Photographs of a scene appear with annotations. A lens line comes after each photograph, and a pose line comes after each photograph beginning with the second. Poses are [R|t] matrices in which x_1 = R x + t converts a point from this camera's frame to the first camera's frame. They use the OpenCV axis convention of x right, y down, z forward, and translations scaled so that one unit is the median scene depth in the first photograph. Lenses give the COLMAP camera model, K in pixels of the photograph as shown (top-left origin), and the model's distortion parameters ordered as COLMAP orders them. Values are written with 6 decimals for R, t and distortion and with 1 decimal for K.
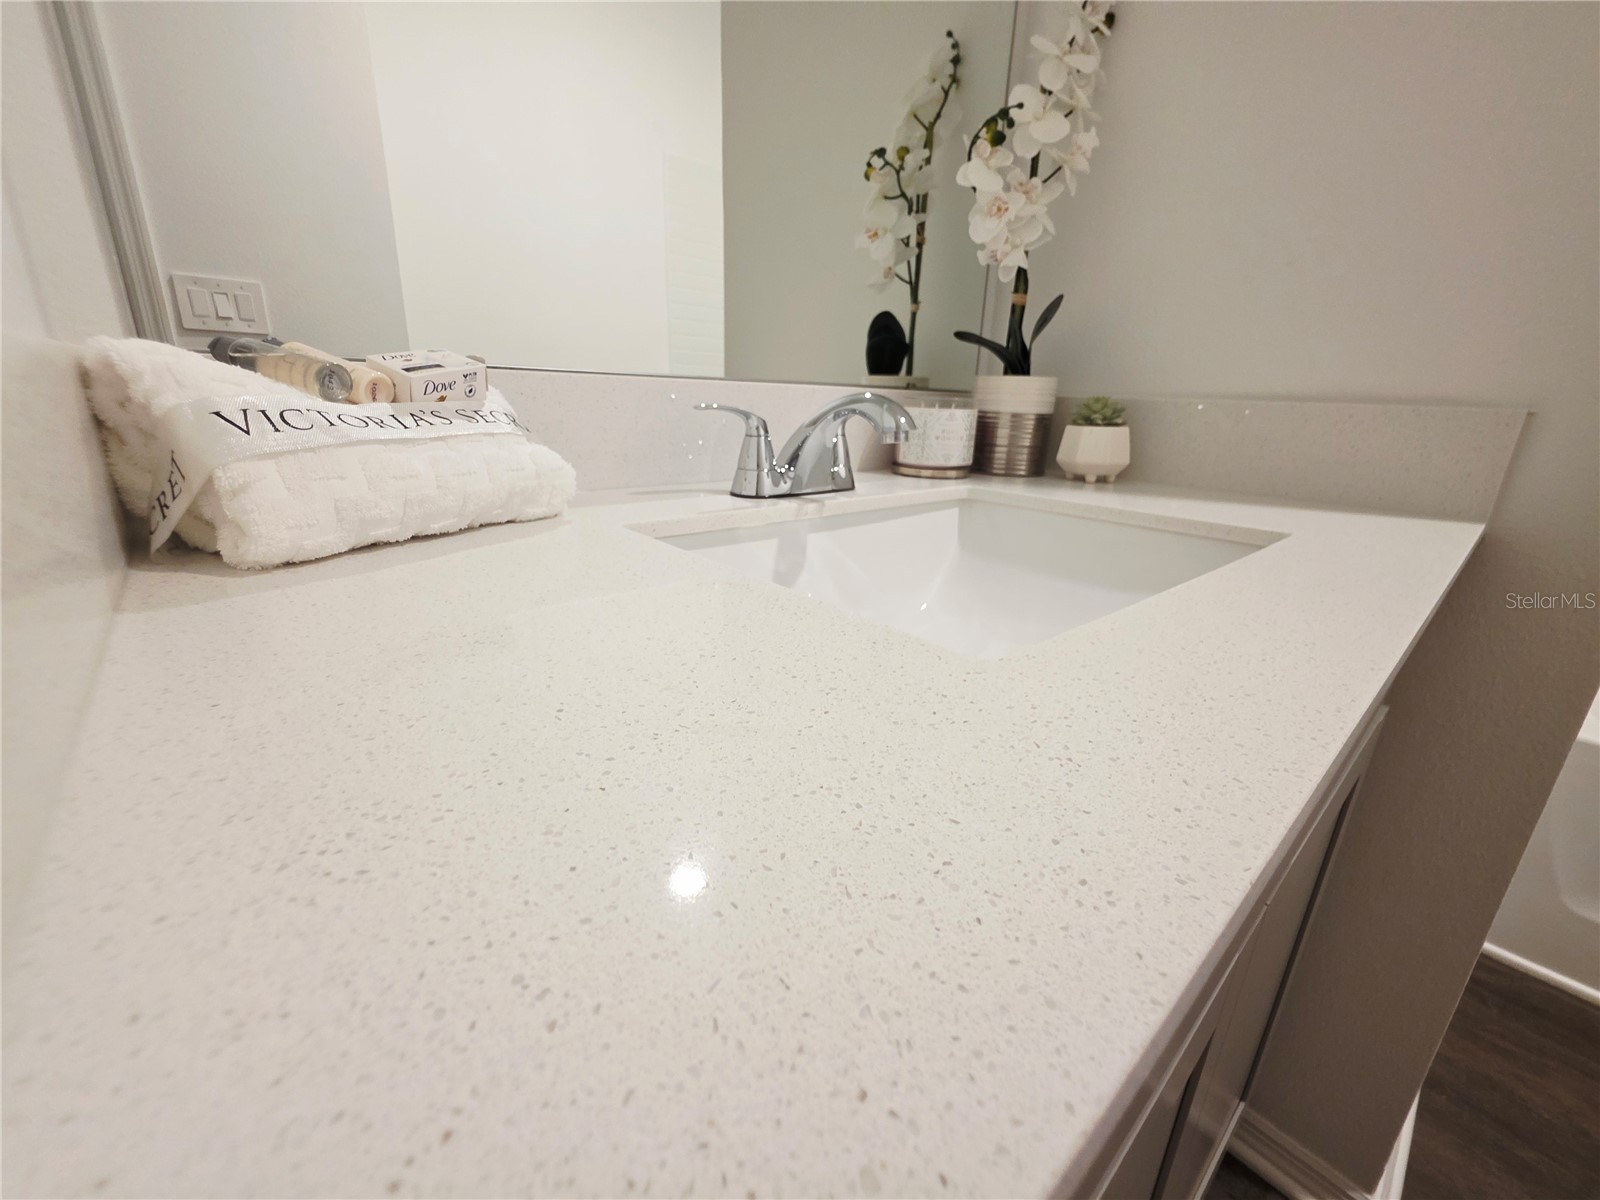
lens RADIAL K [[645.4, 0, 801.3], [0, 645.4, 600.0], [0, 0, 1]] dist [0.001025, 0.000097]
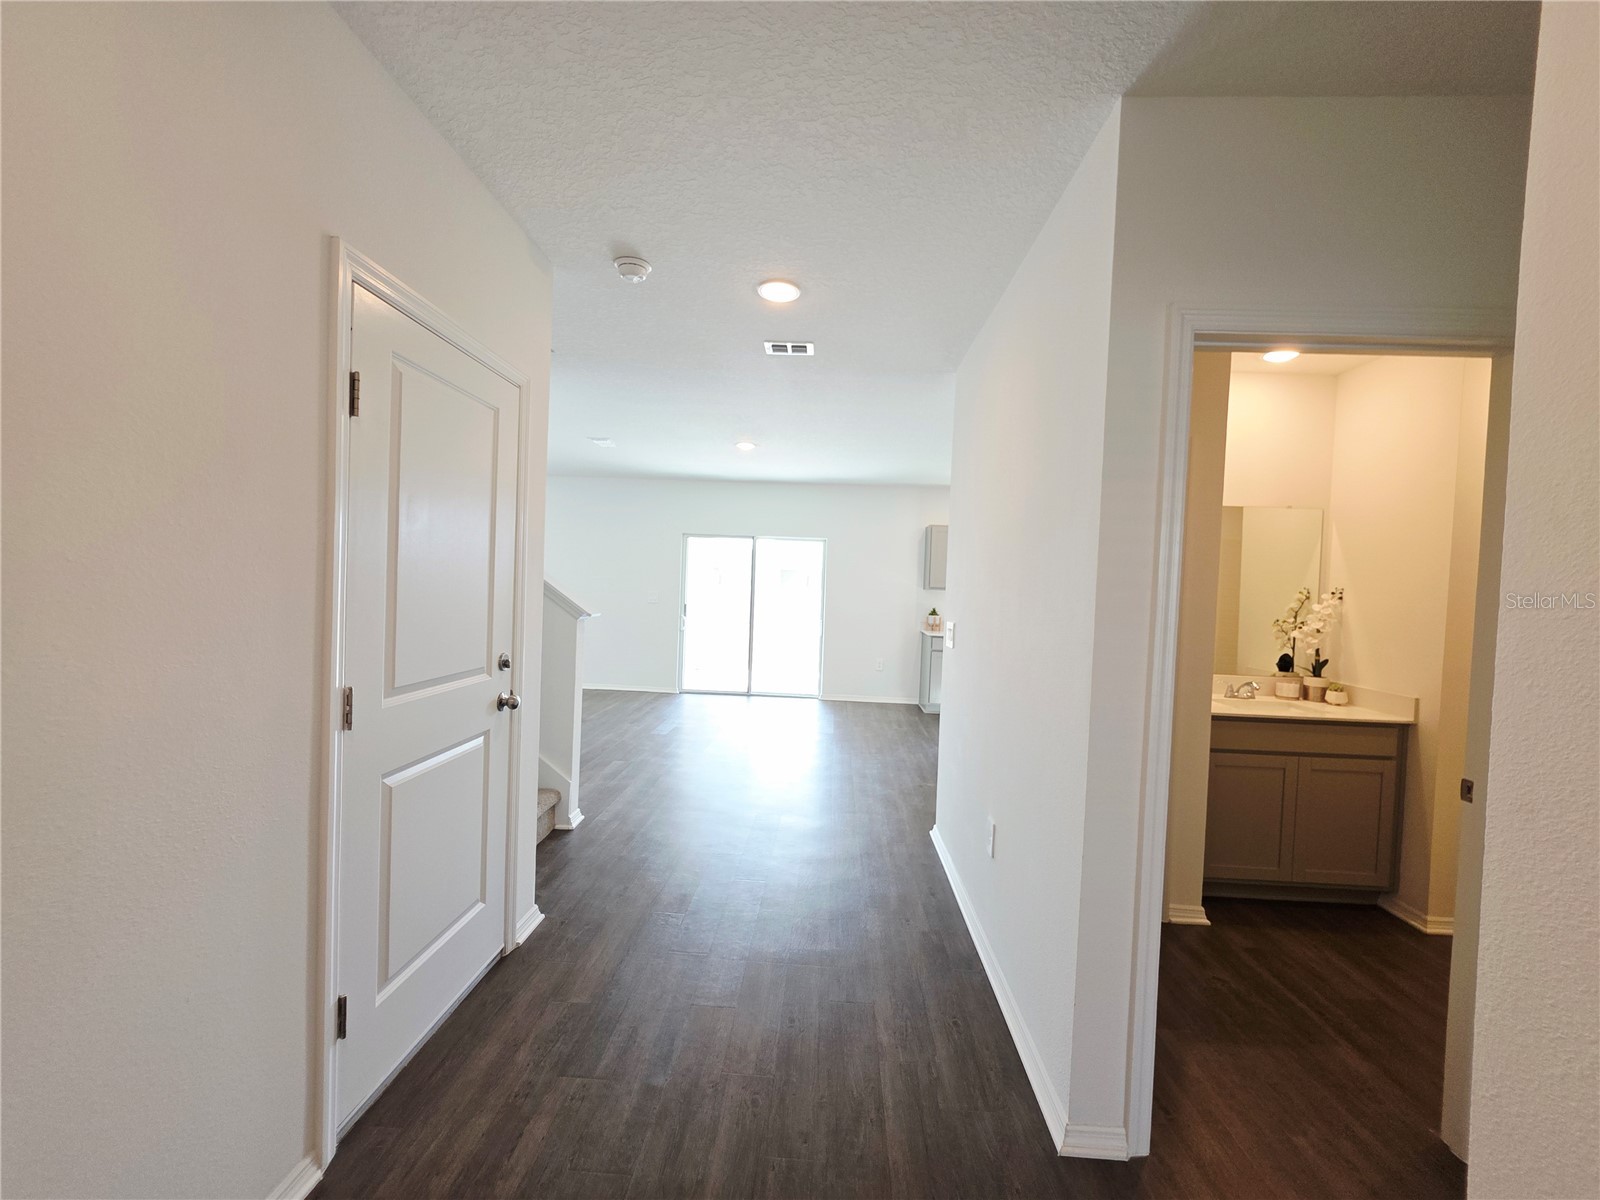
lens RADIAL K [[639.3, 0, 800.0], [0, 639.3, 600.0], [0, 0, 1]] dist [0.000894, -0.000148]
pose [[0.716325, 0.009209, -0.697706, 0.819427], [-0.226920, 0.948634, -0.220455, 0.809505], [0.659837, 0.316241, 0.681621, -4.002375]]
